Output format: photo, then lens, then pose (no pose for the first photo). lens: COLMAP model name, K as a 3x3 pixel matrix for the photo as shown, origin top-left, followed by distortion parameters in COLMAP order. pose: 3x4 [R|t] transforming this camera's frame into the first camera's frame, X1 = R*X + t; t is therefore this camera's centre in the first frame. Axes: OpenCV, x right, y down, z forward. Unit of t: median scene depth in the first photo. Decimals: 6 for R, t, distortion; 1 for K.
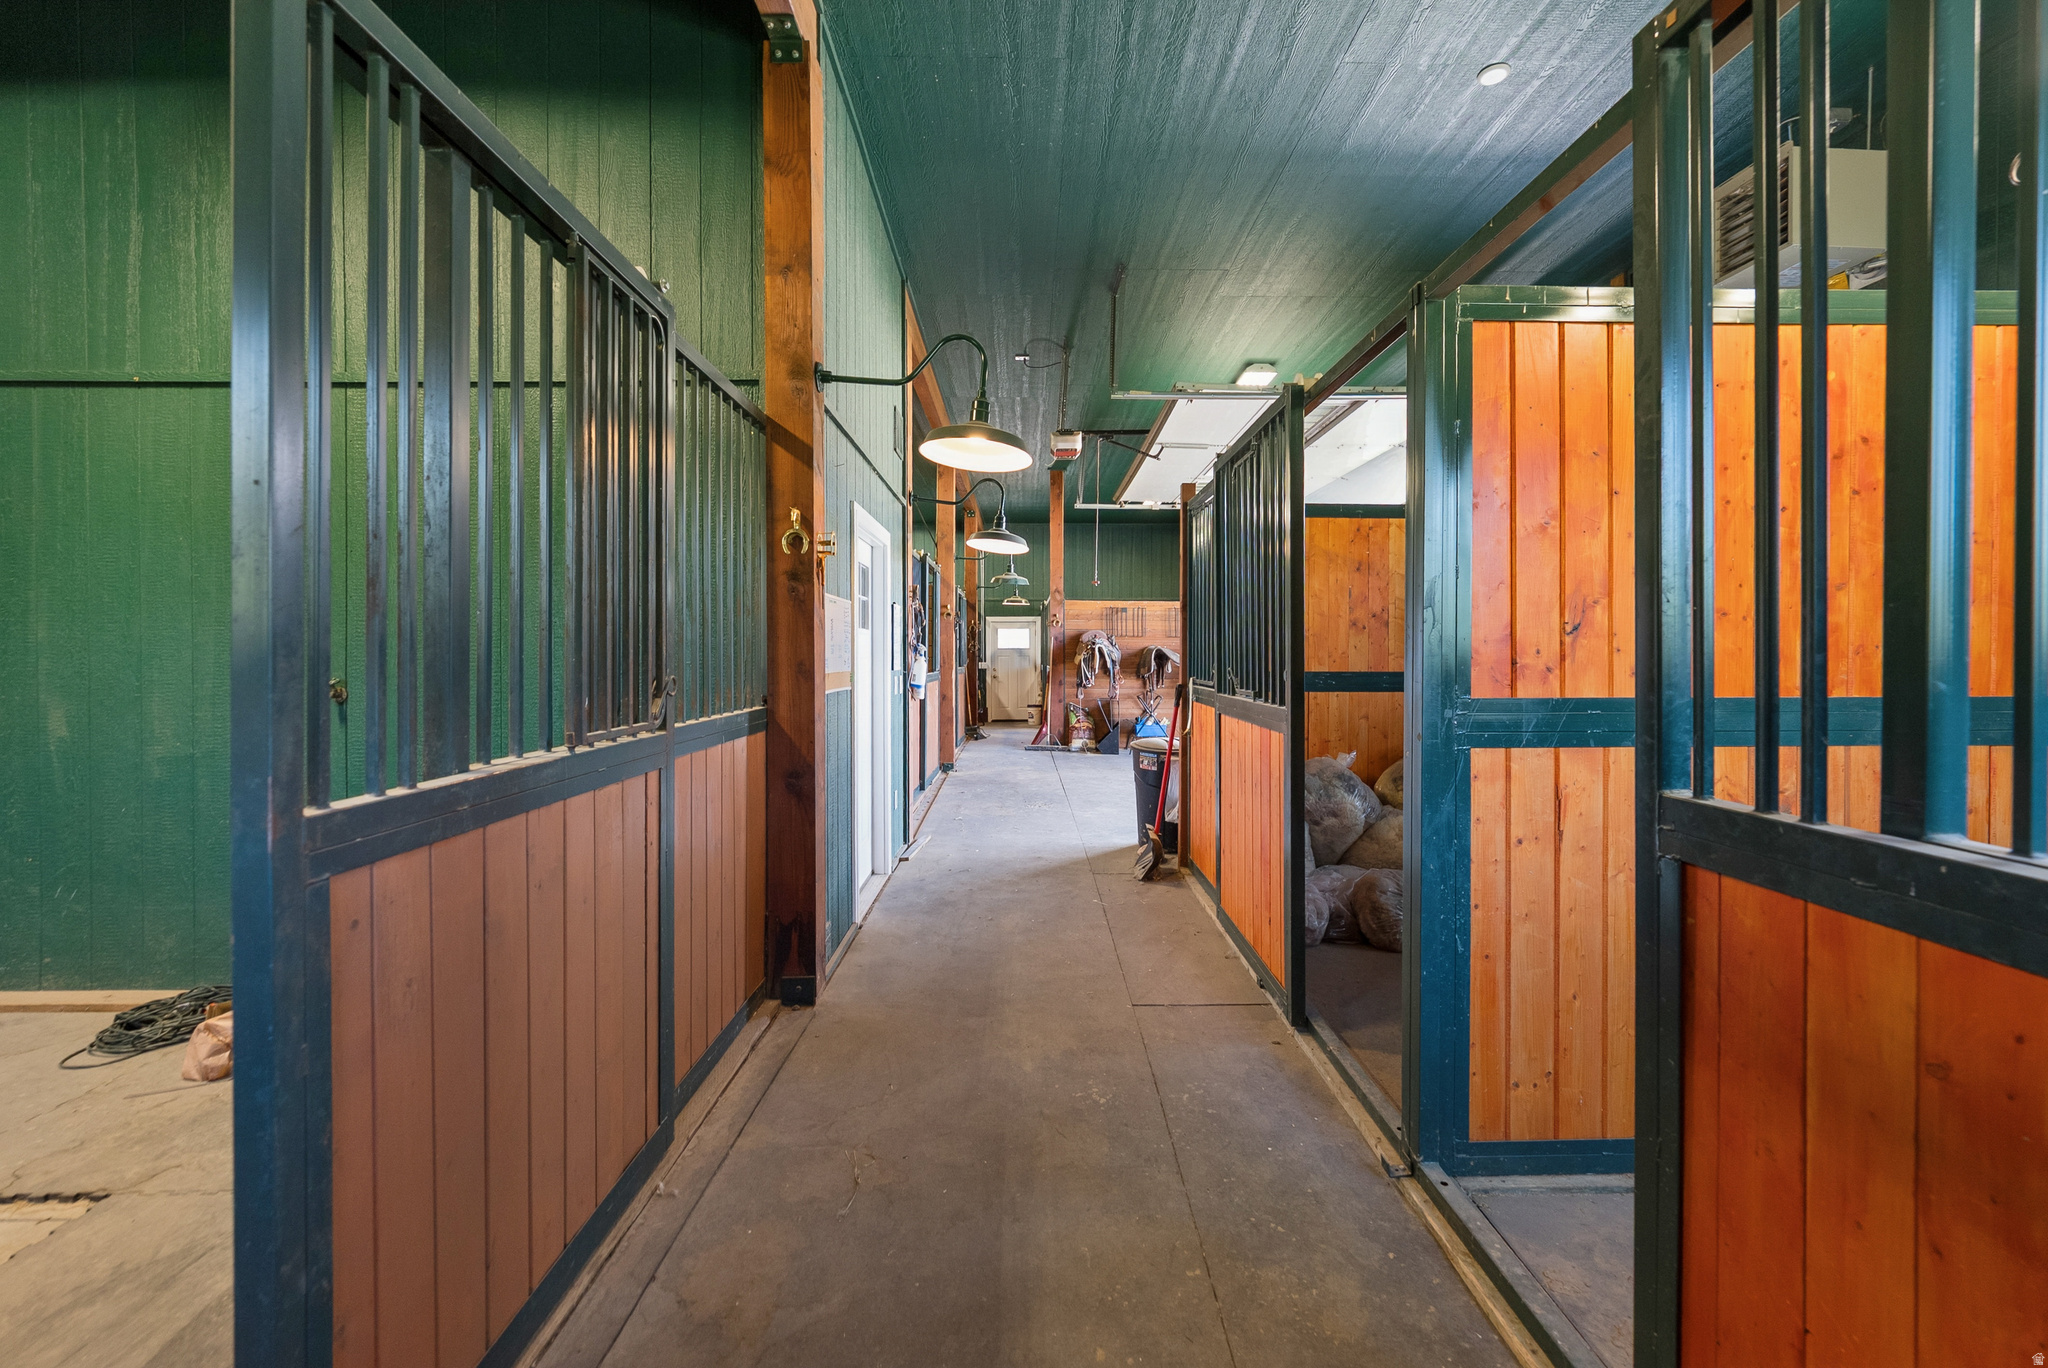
lens RADIAL K [[821.3, 0, 1026.1], [0, 821.3, 661.9], [0, 0, 1]] dist [-0.001429, 0.000381]
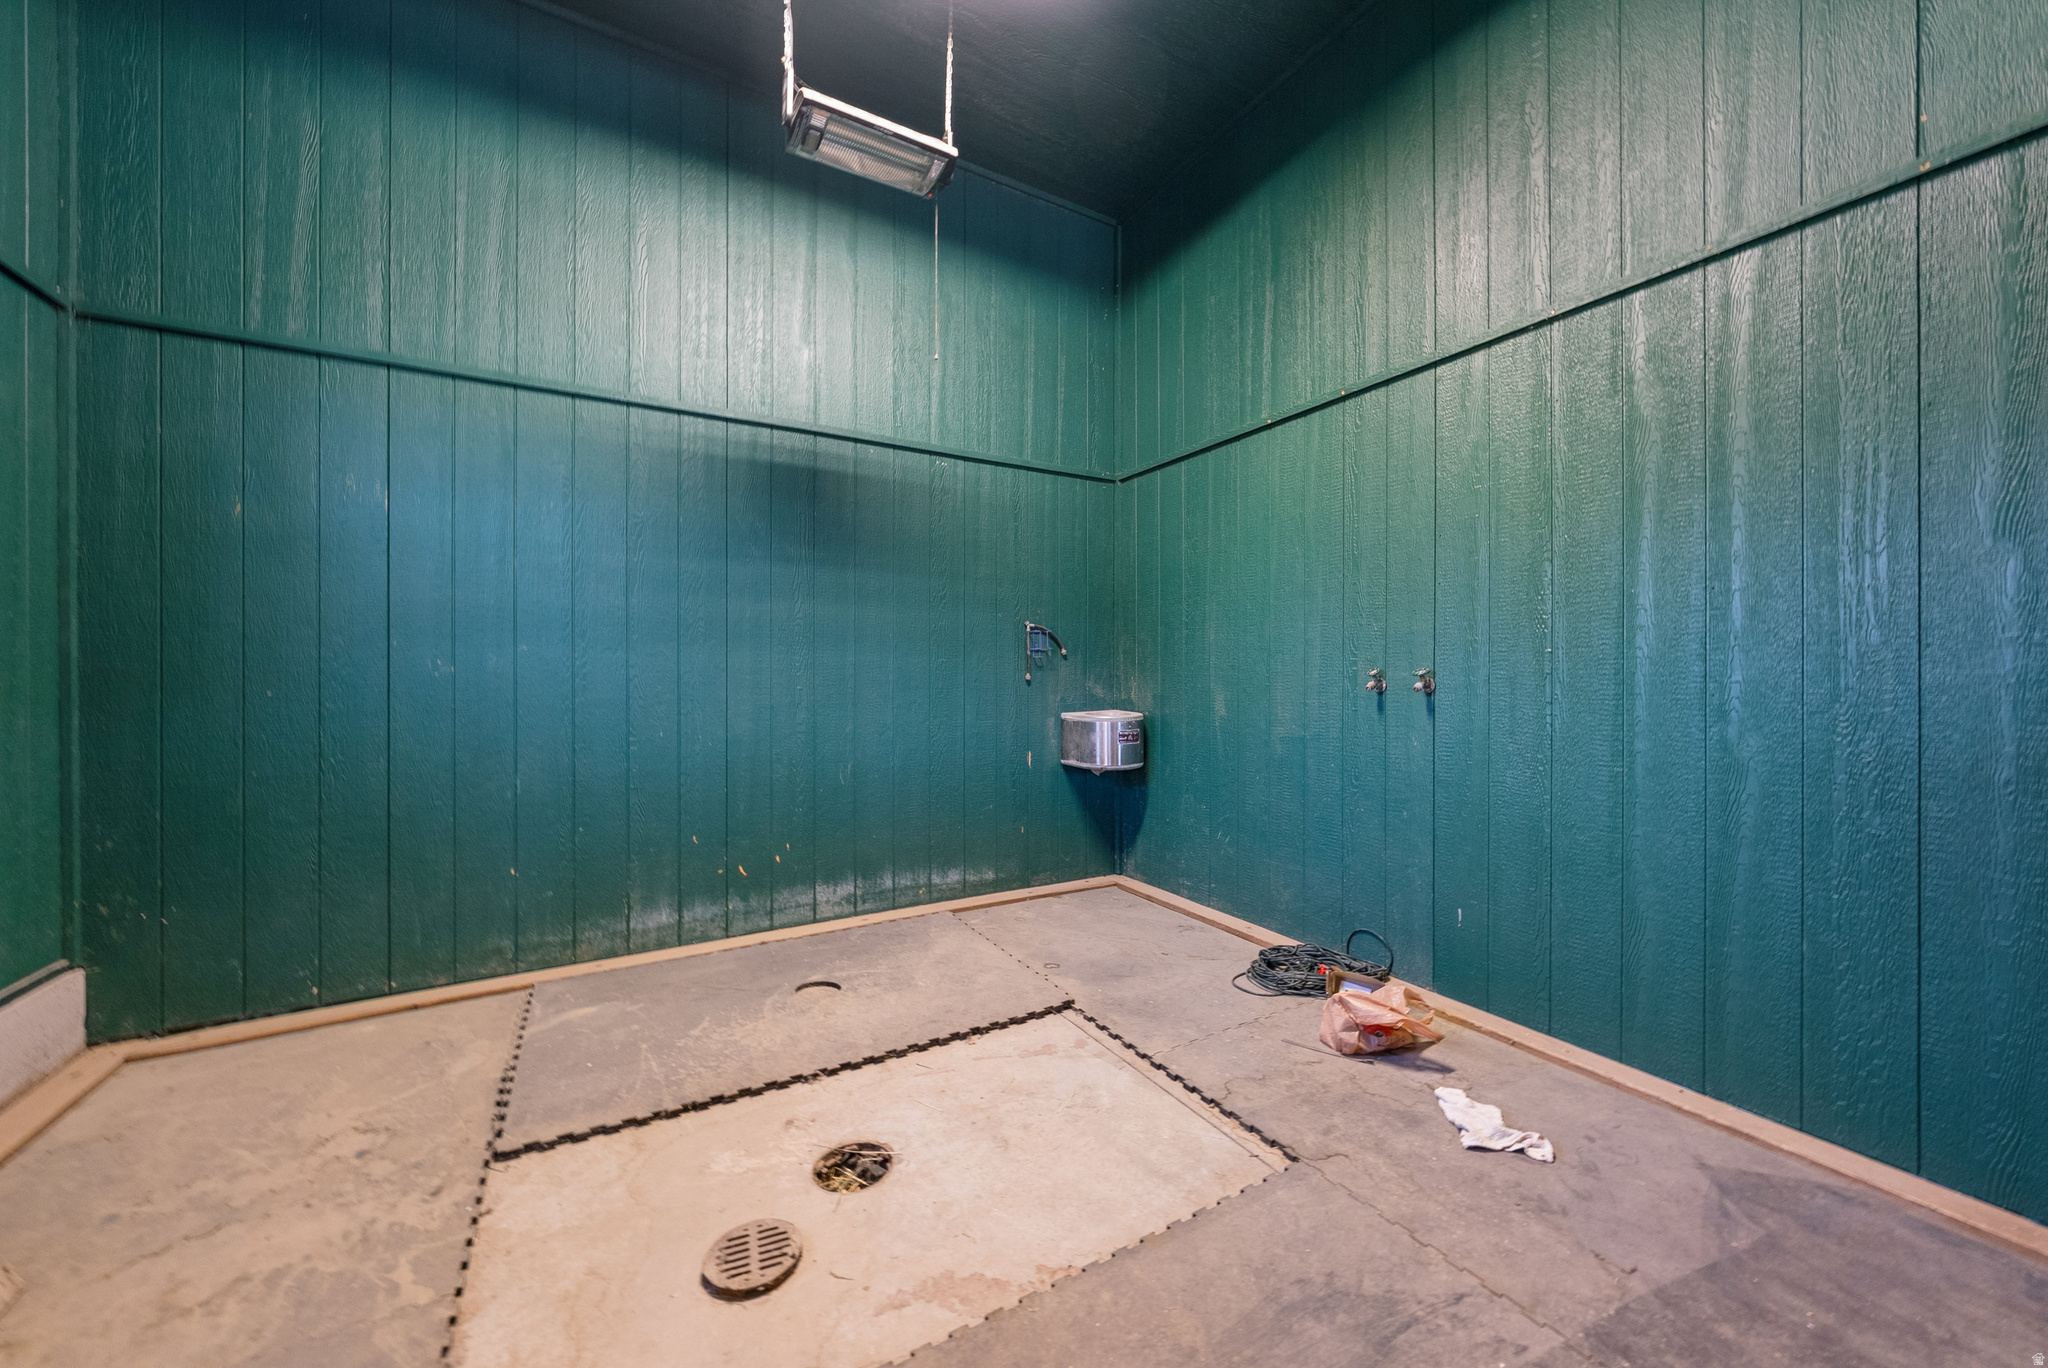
lens RADIAL K [[753.6, 0, 1027.1], [0, 753.6, 678.2], [0, 0, 1]] dist [0.000517, 0.000029]
pose [[0.485266, 0.002747, -0.874362, -0.287776], [-0.008004, 0.999967, -0.001301, 0.036382], [0.874330, 0.007630, 0.485272, 0.153939]]
